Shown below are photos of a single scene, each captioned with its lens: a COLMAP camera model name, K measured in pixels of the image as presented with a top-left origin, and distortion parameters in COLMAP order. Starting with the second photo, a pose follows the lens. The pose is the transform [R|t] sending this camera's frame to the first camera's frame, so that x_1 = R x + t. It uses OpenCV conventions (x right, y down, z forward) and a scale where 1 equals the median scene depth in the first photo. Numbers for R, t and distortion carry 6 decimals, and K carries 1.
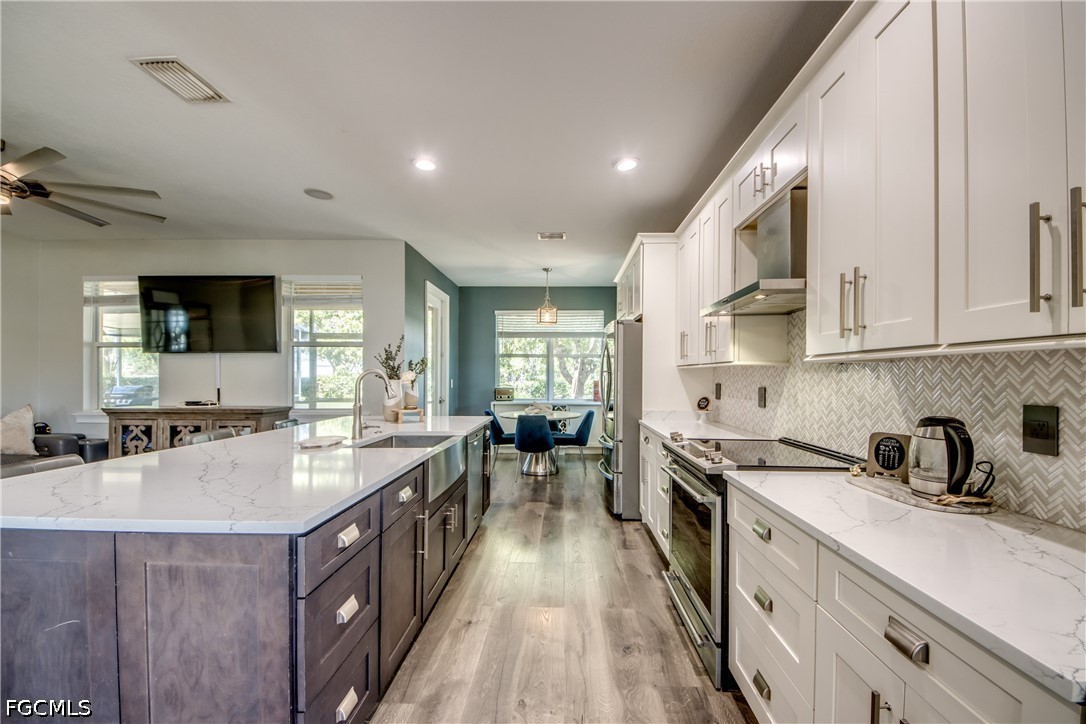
lens RADIAL K [[434.0, 0, 564.2], [0, 434.0, 376.1], [0, 0, 1]] dist [0.036065, -0.023971]
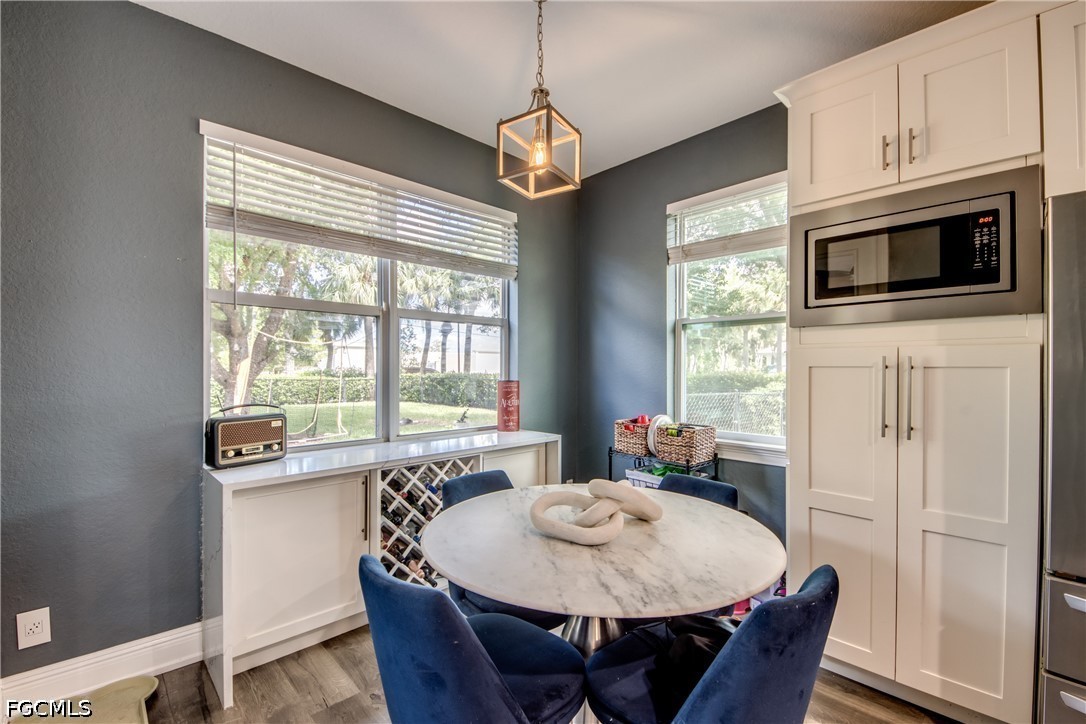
lens RADIAL K [[445.3, 0, 544.5], [0, 445.3, 367.3], [0, 0, 1]] dist [-0.002522, -0.000420]
pose [[0.708823, -0.001487, 0.705385, -0.505499], [0.001115, 0.999999, 0.000987, -0.004177], [-0.705386, 0.000087, 0.708824, 1.721968]]
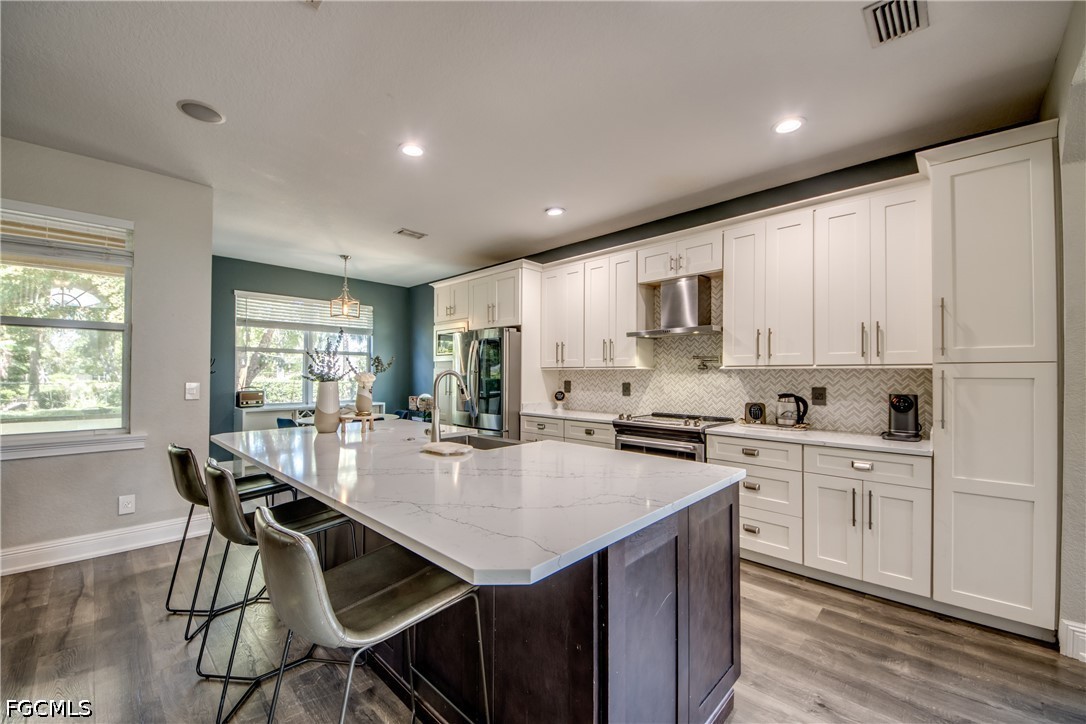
lens RADIAL K [[412.0, 0, 552.2], [0, 412.0, 369.8], [0, 0, 1]] dist [0.021397, -0.017283]
pose [[0.672852, 0.006978, 0.739745, -0.827675], [-0.001089, 0.999964, -0.008443, -0.008280], [-0.739777, 0.004875, 0.672835, 0.205444]]
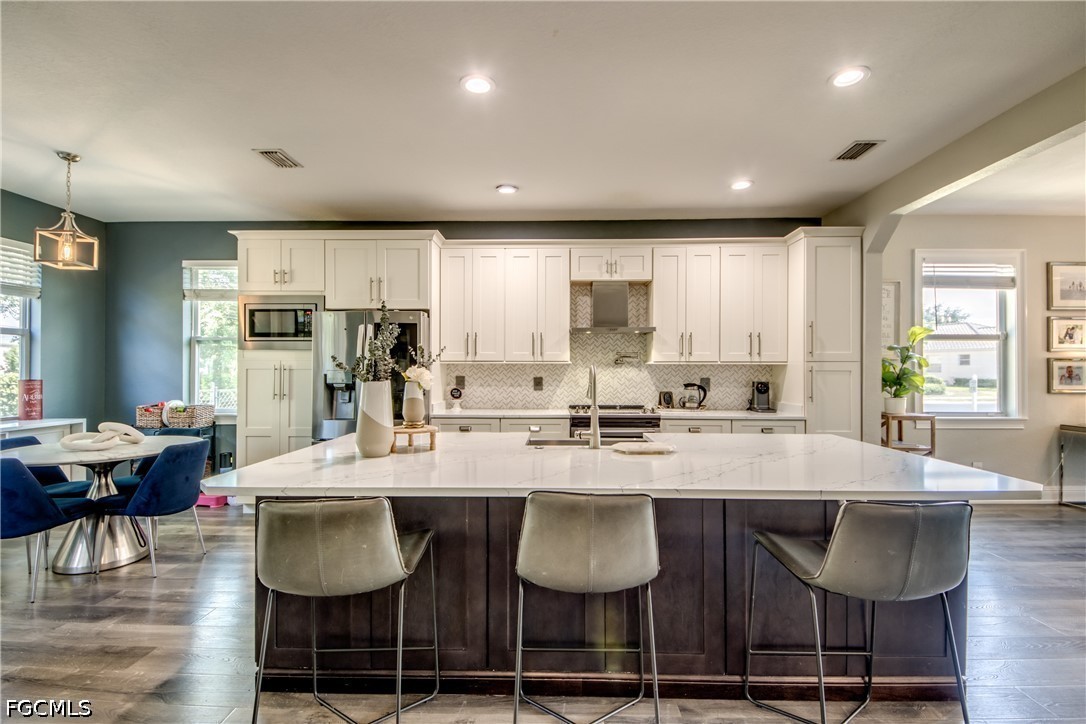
lens RADIAL K [[484.2, 0, 543.2], [0, 484.2, 365.1], [0, 0, 1]] dist [0.053532, -0.037690]
pose [[0.019379, 0.002572, 0.999809, -1.269615], [-0.000949, 0.999996, -0.002554, -0.012999], [-0.999812, -0.000899, 0.019381, 0.961056]]
